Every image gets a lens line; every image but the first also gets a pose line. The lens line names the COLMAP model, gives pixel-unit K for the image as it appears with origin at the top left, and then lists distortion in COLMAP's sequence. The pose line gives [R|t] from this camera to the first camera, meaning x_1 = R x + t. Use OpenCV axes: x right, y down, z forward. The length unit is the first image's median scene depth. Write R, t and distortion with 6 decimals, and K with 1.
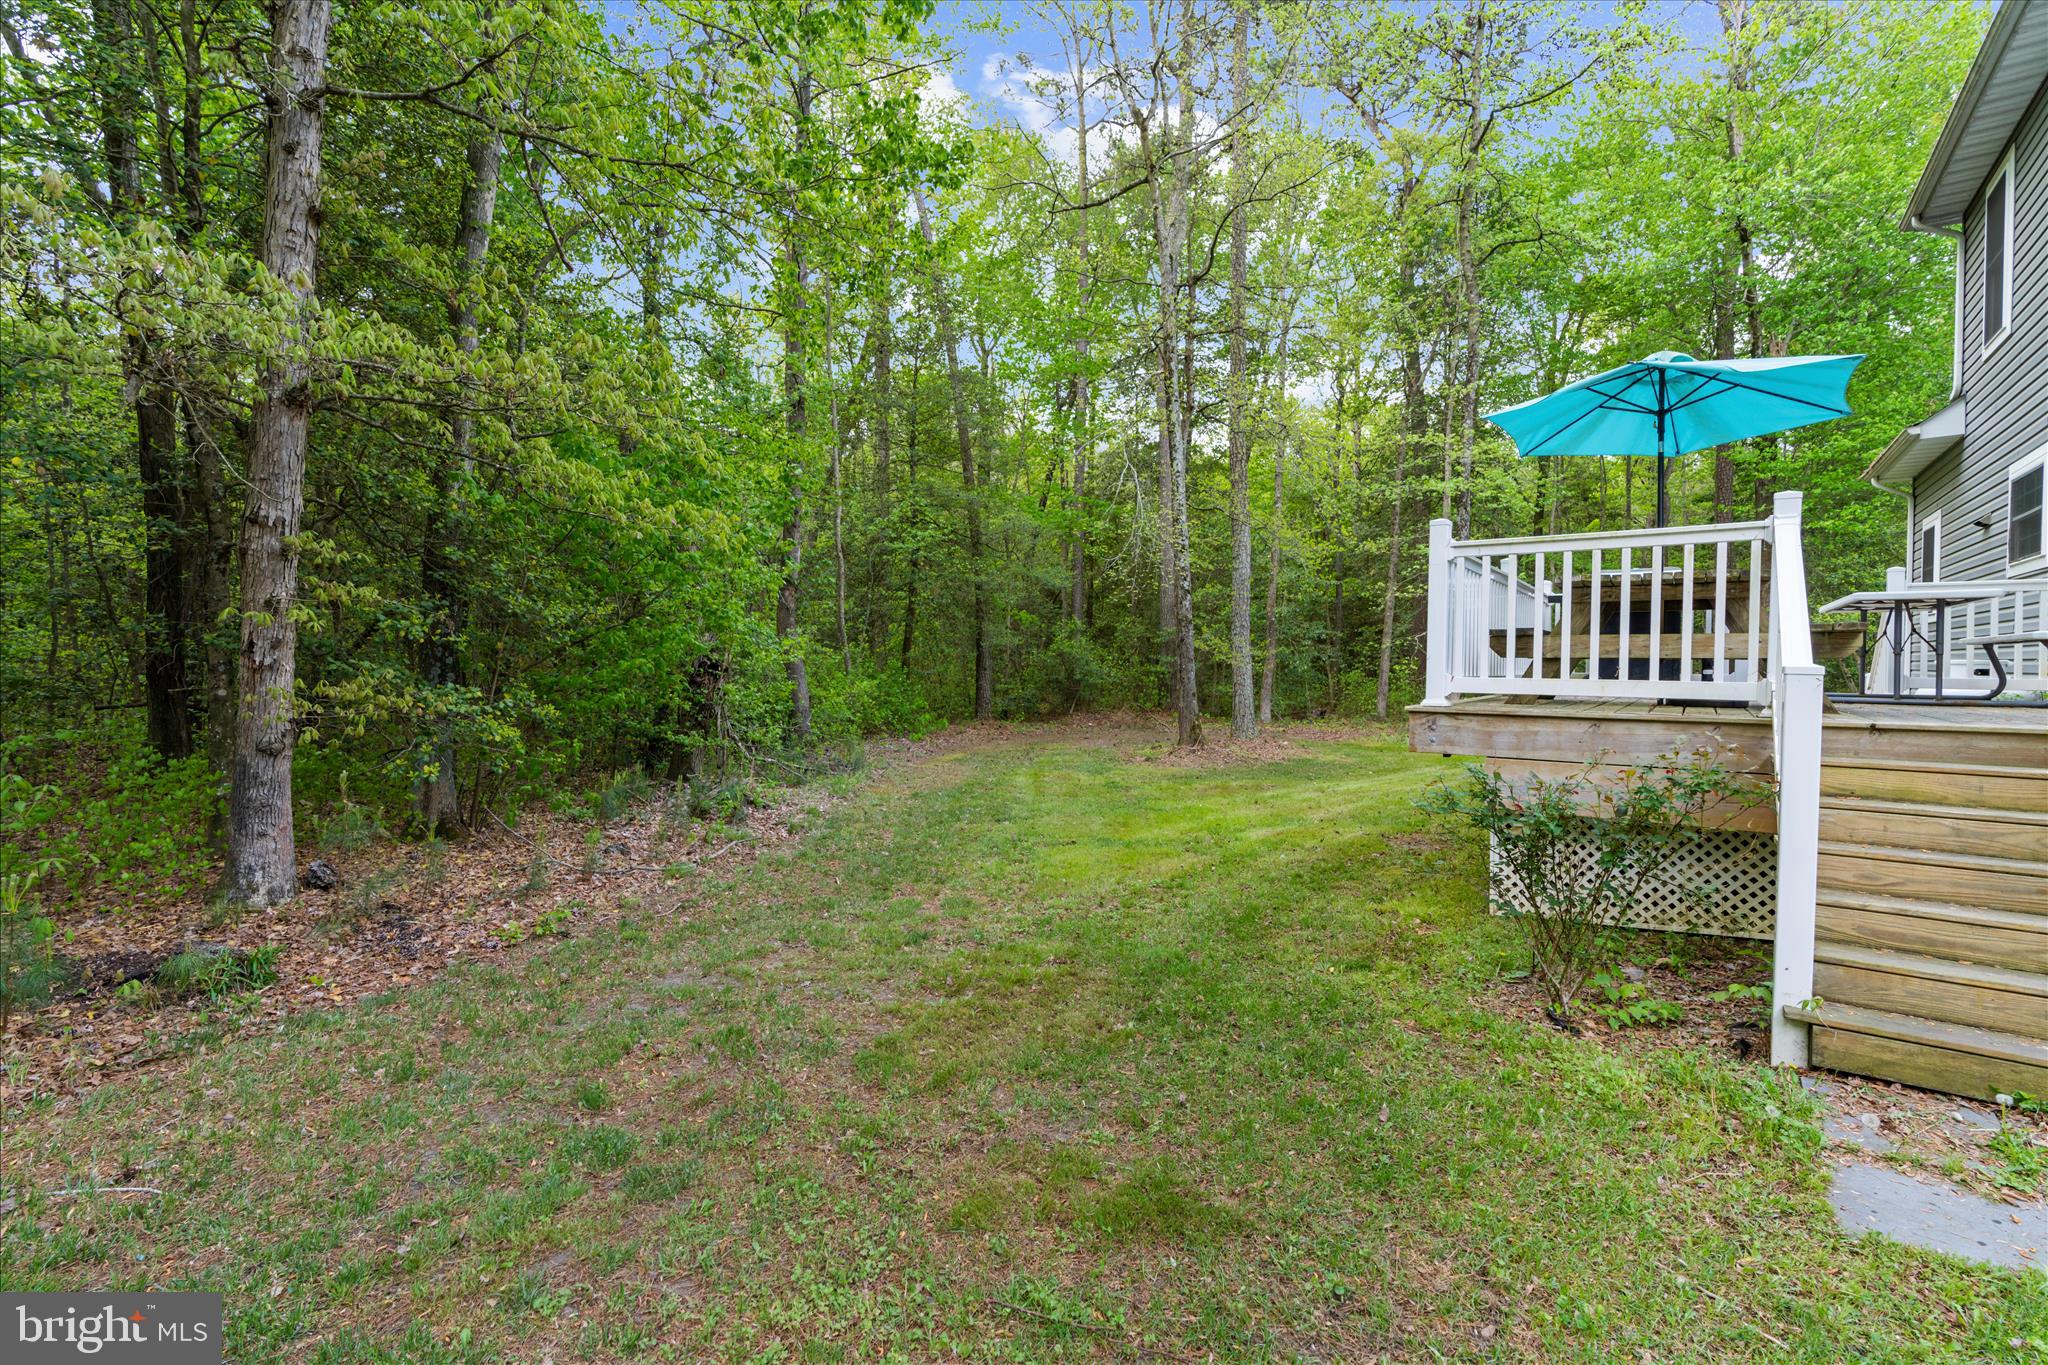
lens RADIAL K [[933.2, 0, 1027.4], [0, 933.2, 687.8], [0, 0, 1]] dist [-0.010558, 0.003200]
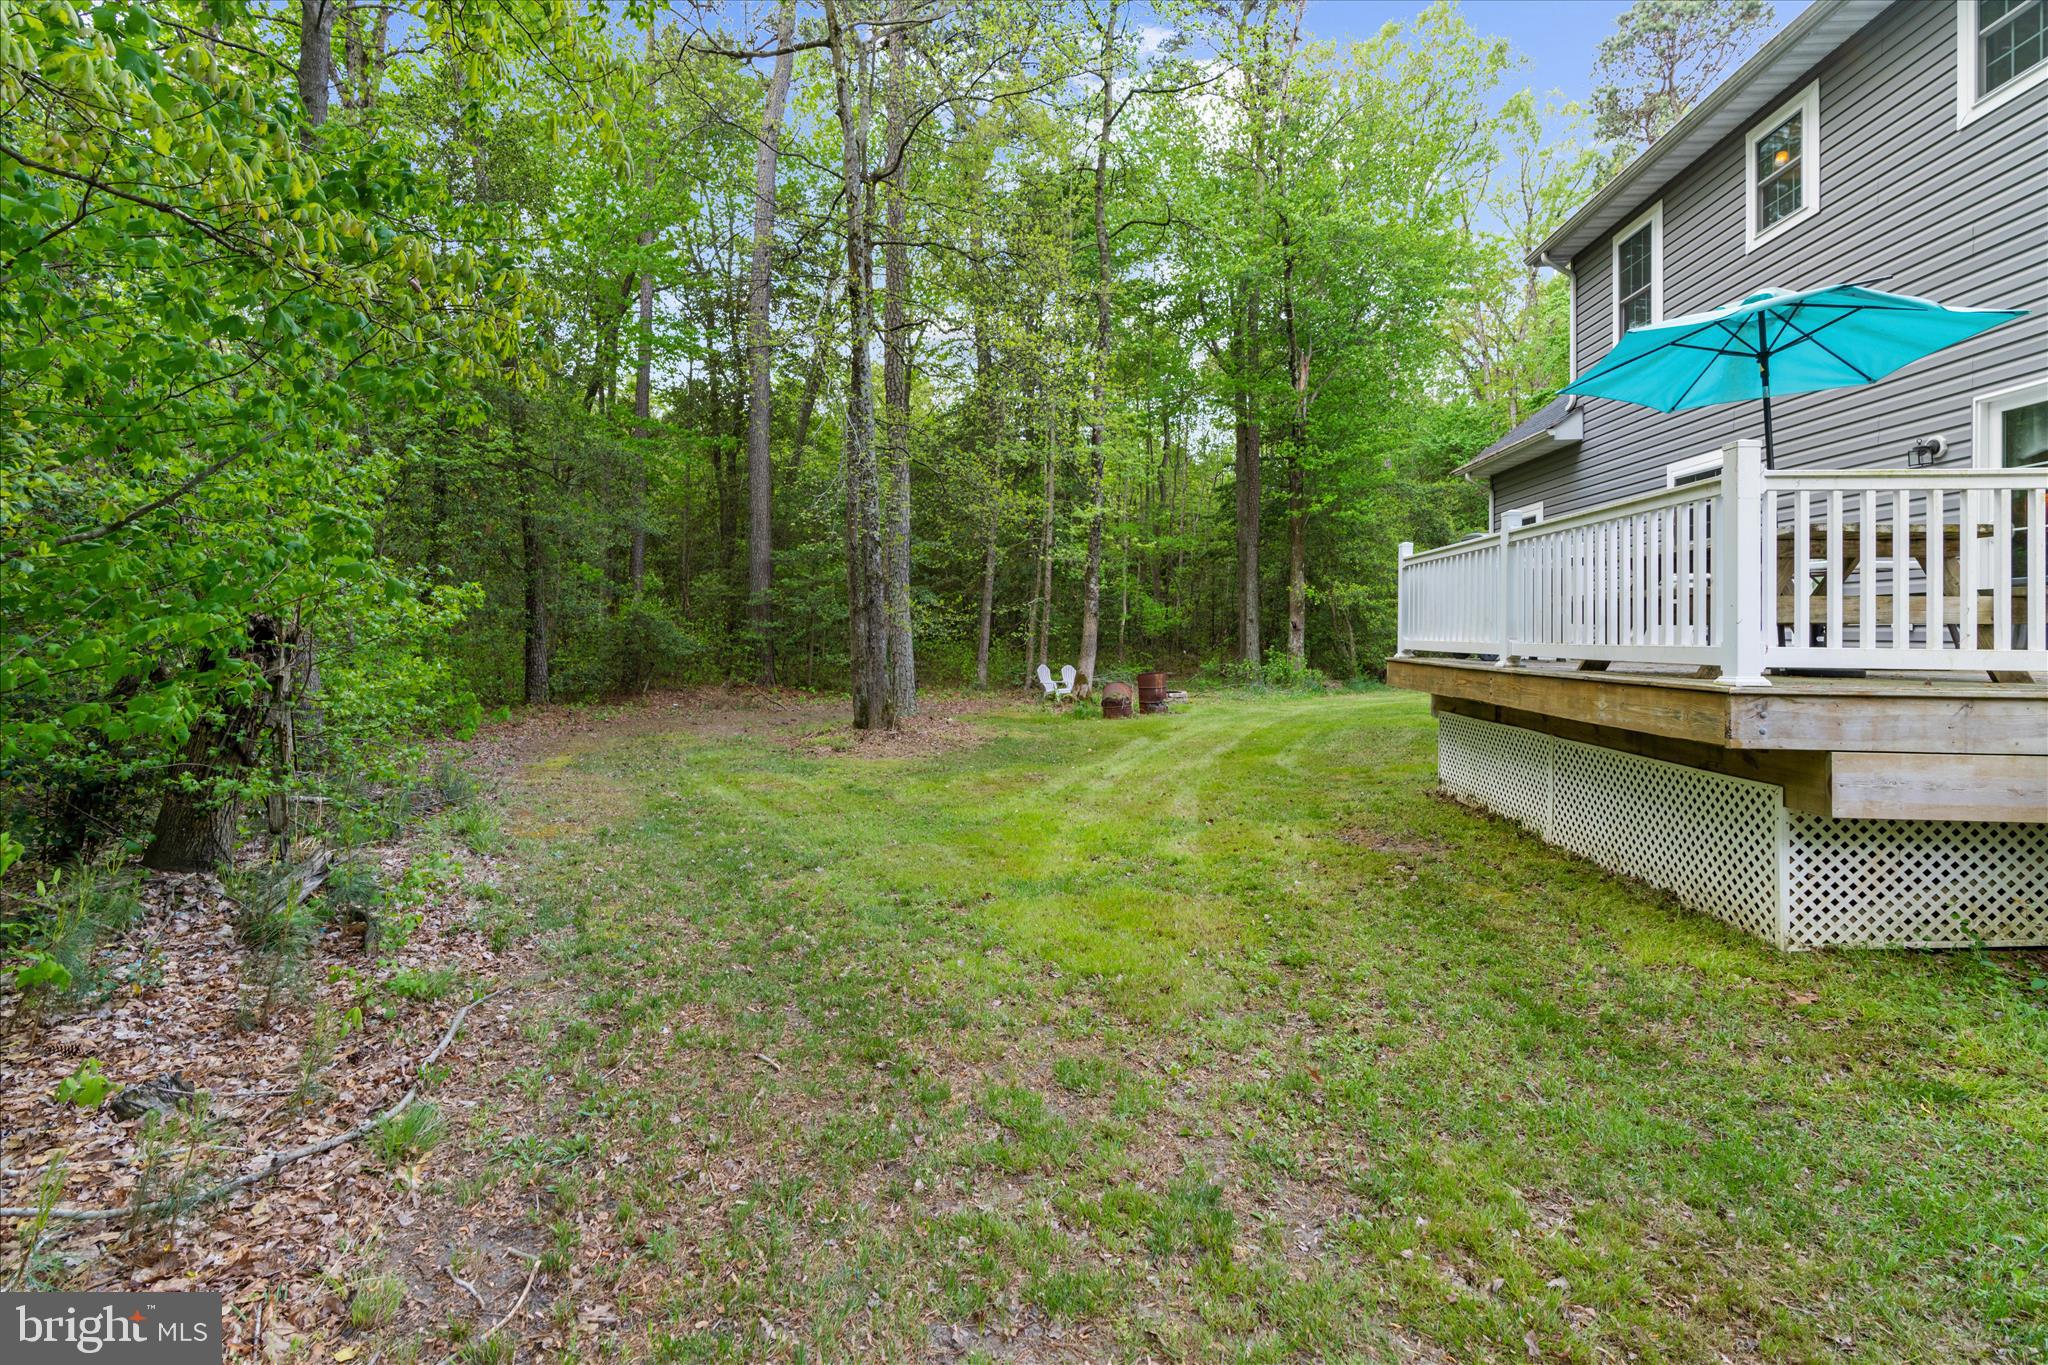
lens RADIAL K [[933.2, 0, 986.2], [0, 933.2, 627.4], [0, 0, 1]] dist [-0.010558, 0.003200]
pose [[0.856387, 0.003976, 0.516319, -0.452703], [0.011179, 0.999593, -0.026240, -0.014217], [-0.516213, 0.028244, 0.855994, 0.638774]]
